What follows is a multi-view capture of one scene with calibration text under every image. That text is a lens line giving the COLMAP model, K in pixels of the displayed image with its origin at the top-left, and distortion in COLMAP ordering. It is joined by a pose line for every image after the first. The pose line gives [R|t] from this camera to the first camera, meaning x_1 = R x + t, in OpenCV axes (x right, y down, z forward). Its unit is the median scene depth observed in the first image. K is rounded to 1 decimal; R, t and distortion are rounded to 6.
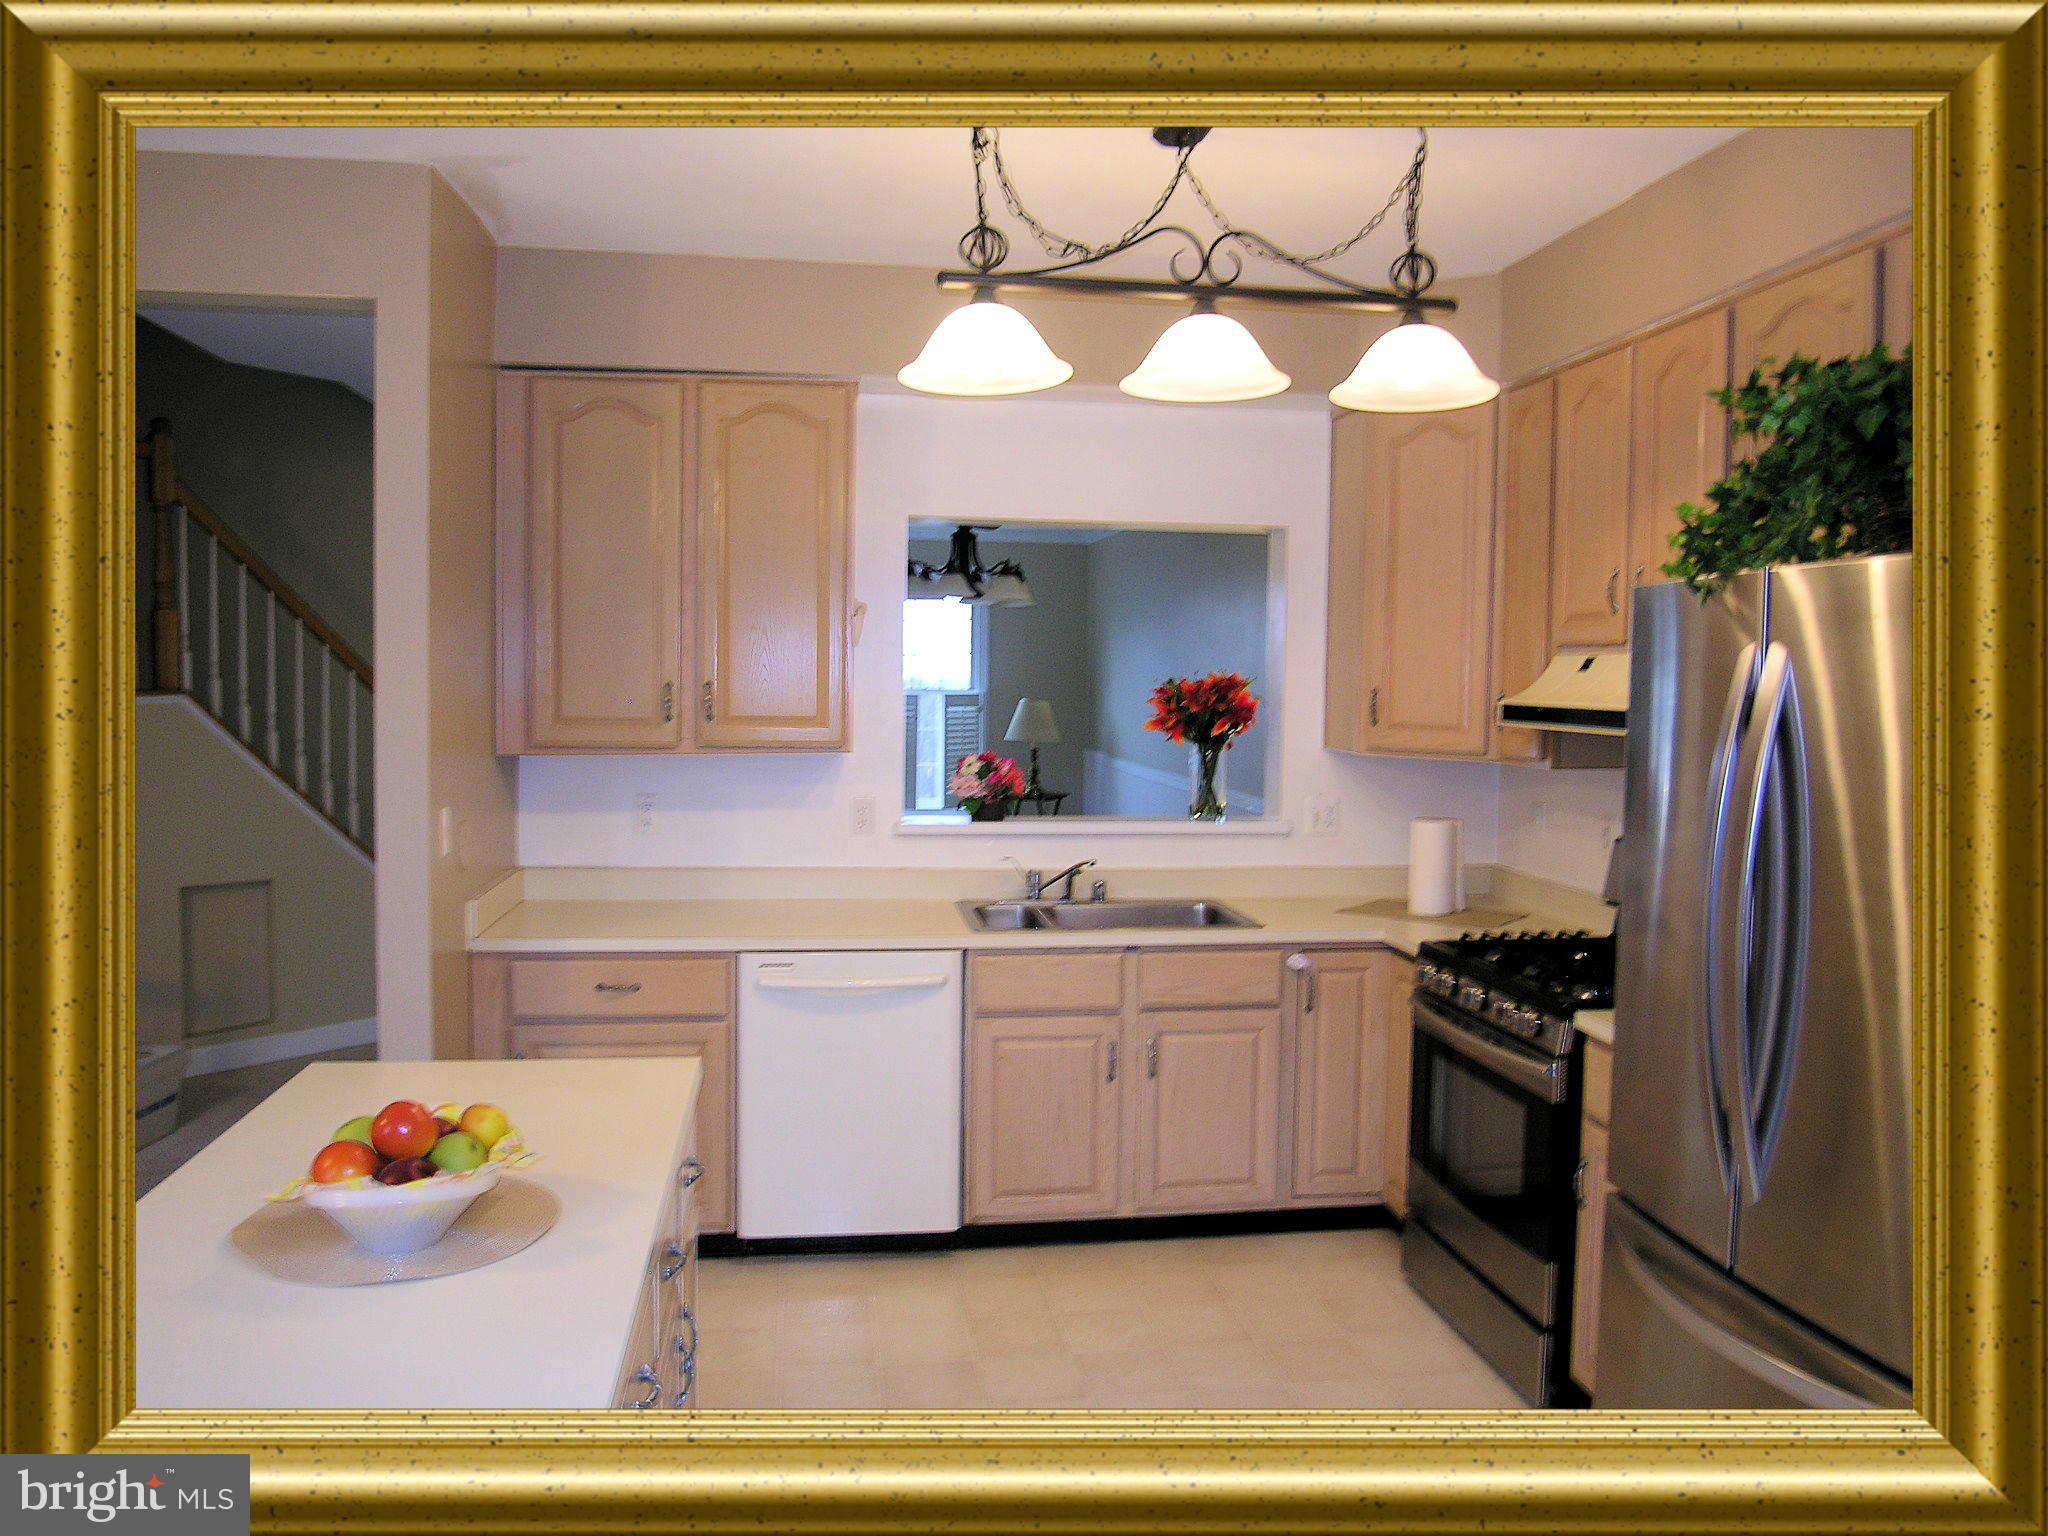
lens RADIAL K [[1461.5, 0, 1030.5], [0, 1461.5, 756.3], [0, 0, 1]] dist [-0.057328, 0.003393]
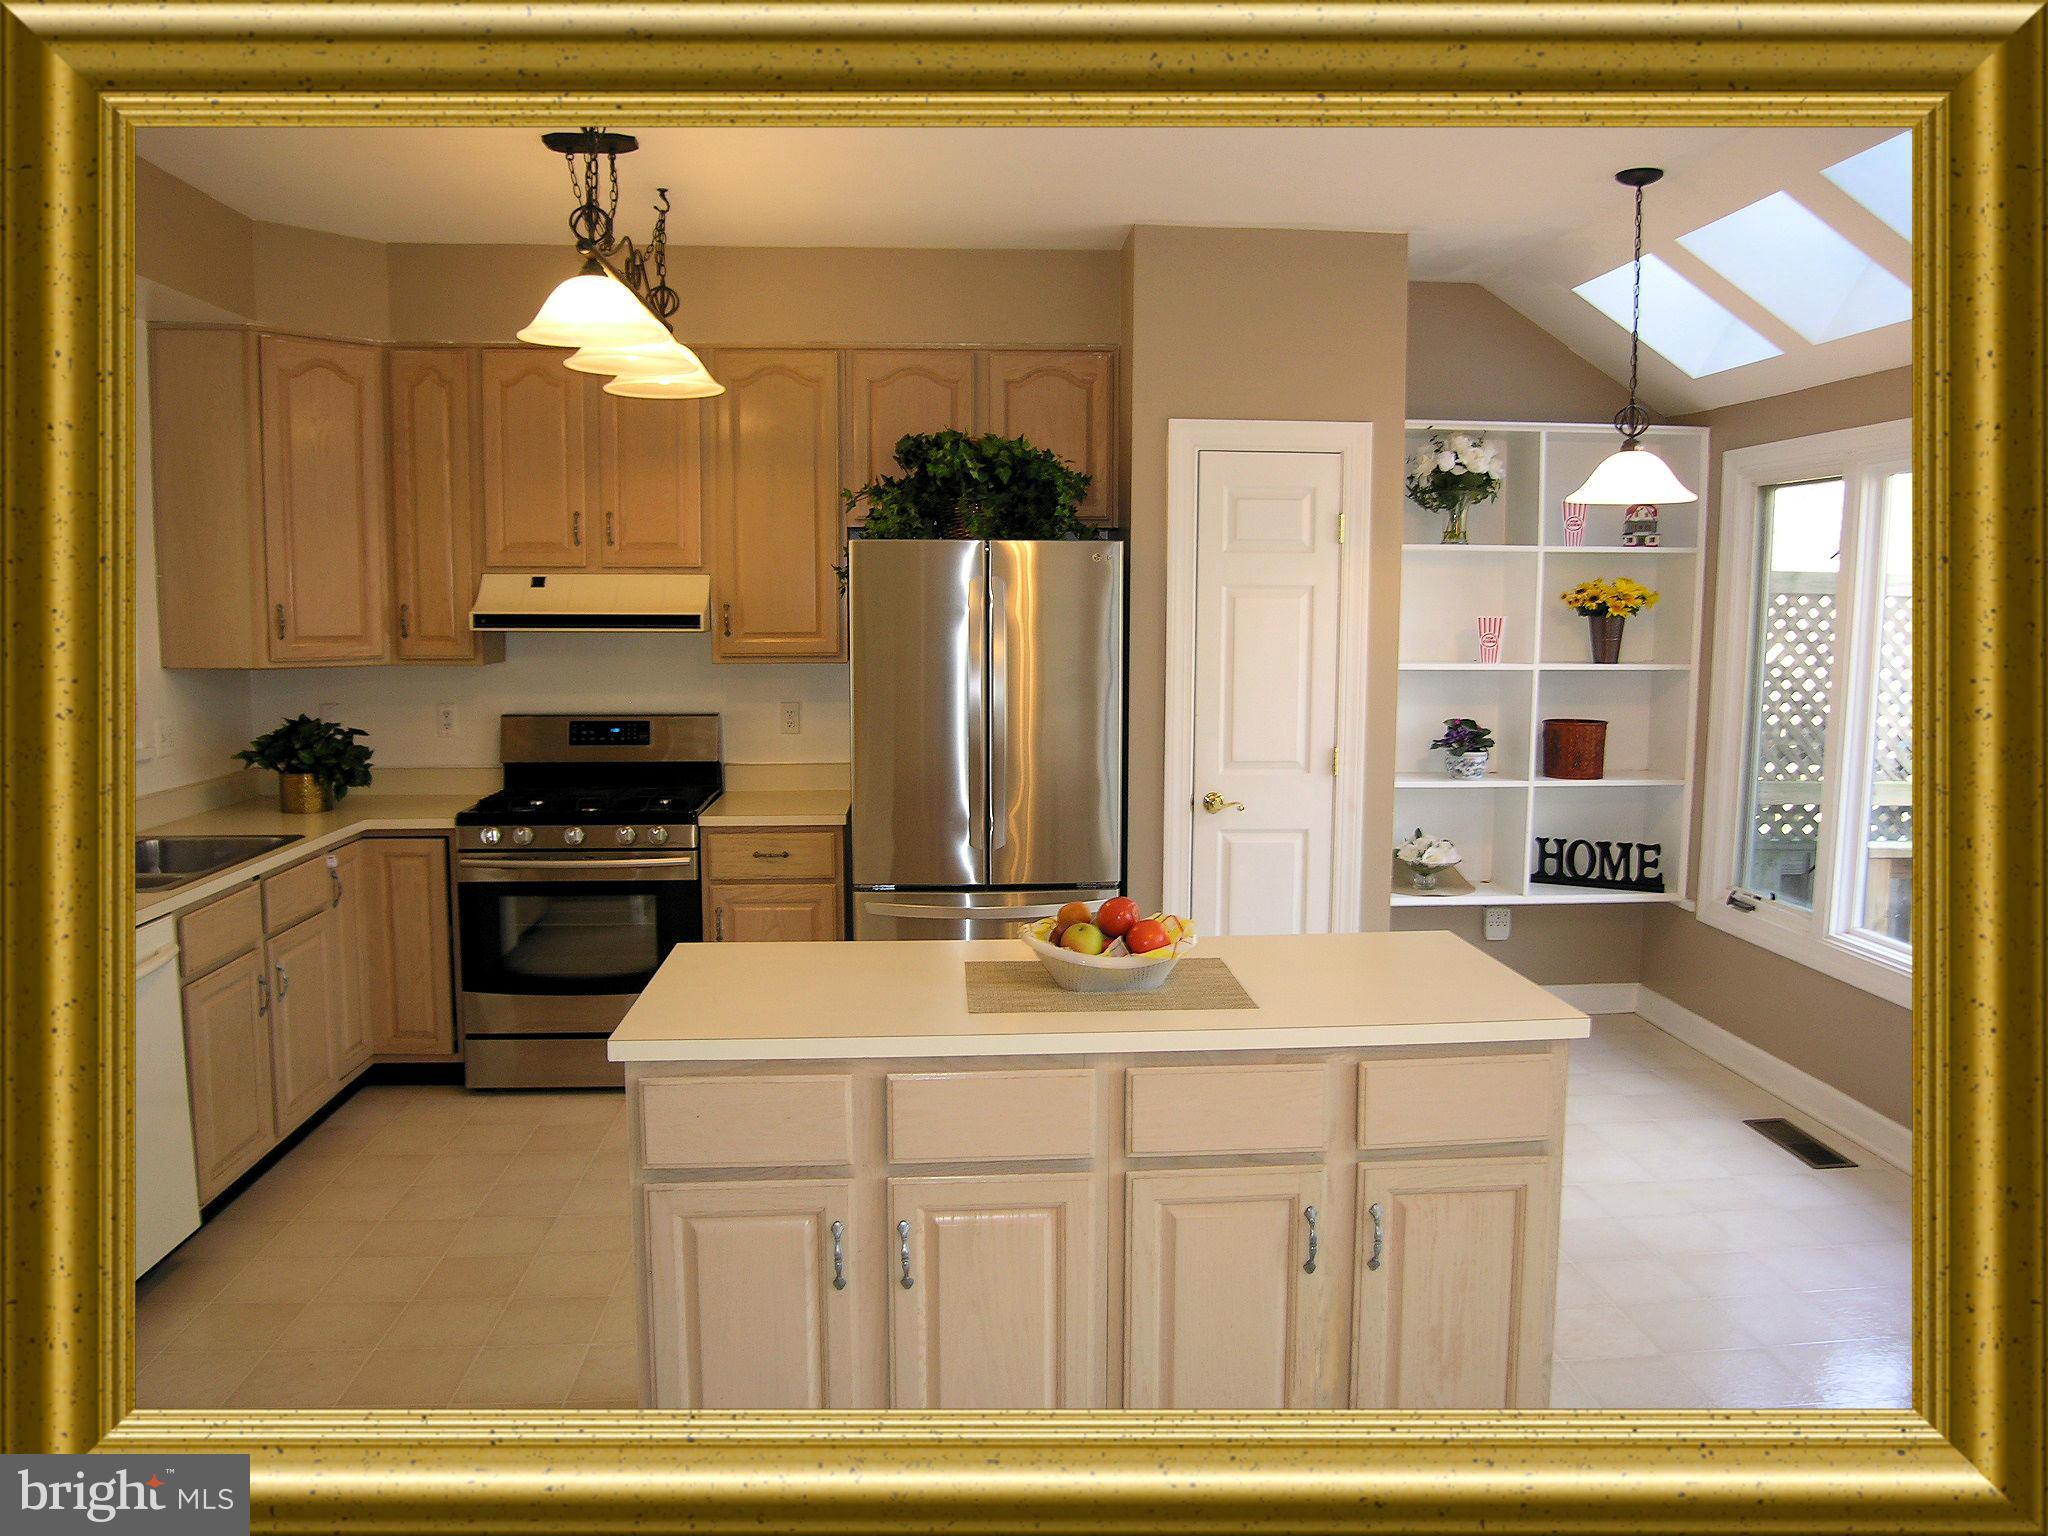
lens RADIAL K [[1461.5, 0, 1030.5], [0, 1461.5, 756.3], [0, 0, 1]] dist [-0.057328, 0.003393]
pose [[0.093722, -0.120017, 0.988338, -1.003827], [0.052729, 0.991913, 0.115451, -0.039283], [-0.994201, 0.041294, 0.099292, 0.473347]]
